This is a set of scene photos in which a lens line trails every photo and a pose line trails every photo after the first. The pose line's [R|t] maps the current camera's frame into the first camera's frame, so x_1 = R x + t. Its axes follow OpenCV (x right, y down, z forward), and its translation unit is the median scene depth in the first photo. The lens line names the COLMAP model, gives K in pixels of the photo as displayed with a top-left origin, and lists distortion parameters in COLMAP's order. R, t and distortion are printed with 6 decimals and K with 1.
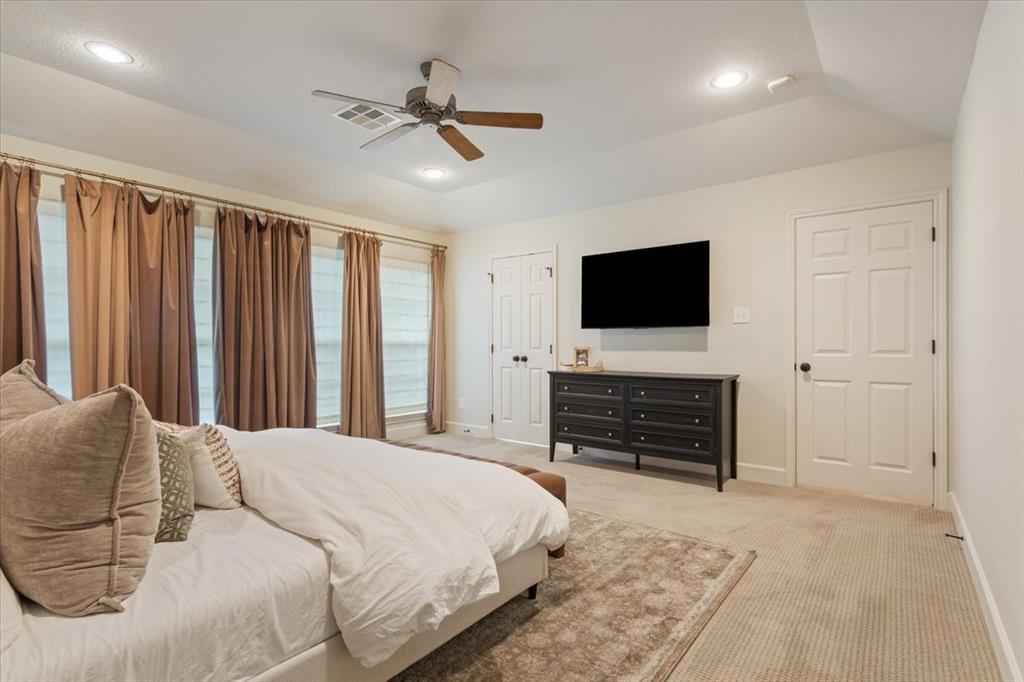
lens RADIAL K [[496.7, 0, 506.0], [0, 496.7, 351.4], [0, 0, 1]] dist [0.002188, 0.000737]
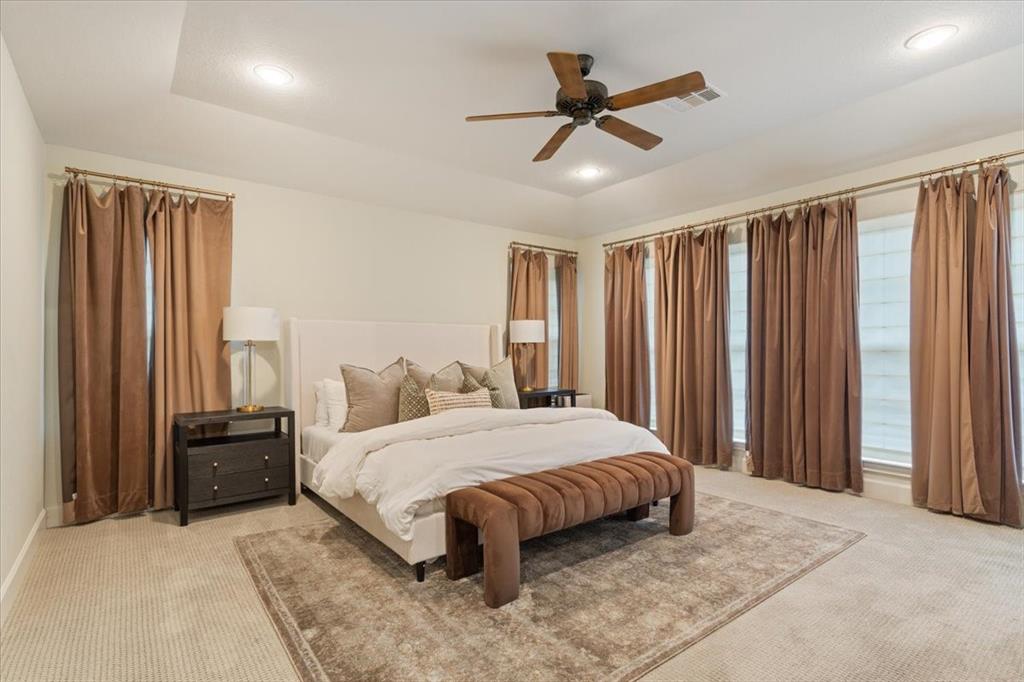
lens RADIAL K [[496.7, 0, 506.0], [0, 496.7, 351.4], [0, 0, 1]] dist [0.002188, 0.000737]
pose [[-0.243697, 0.005882, -0.969834, 0.572938], [-0.009756, 0.999916, 0.008516, -0.015662], [0.969802, 0.011537, -0.243619, 0.767435]]
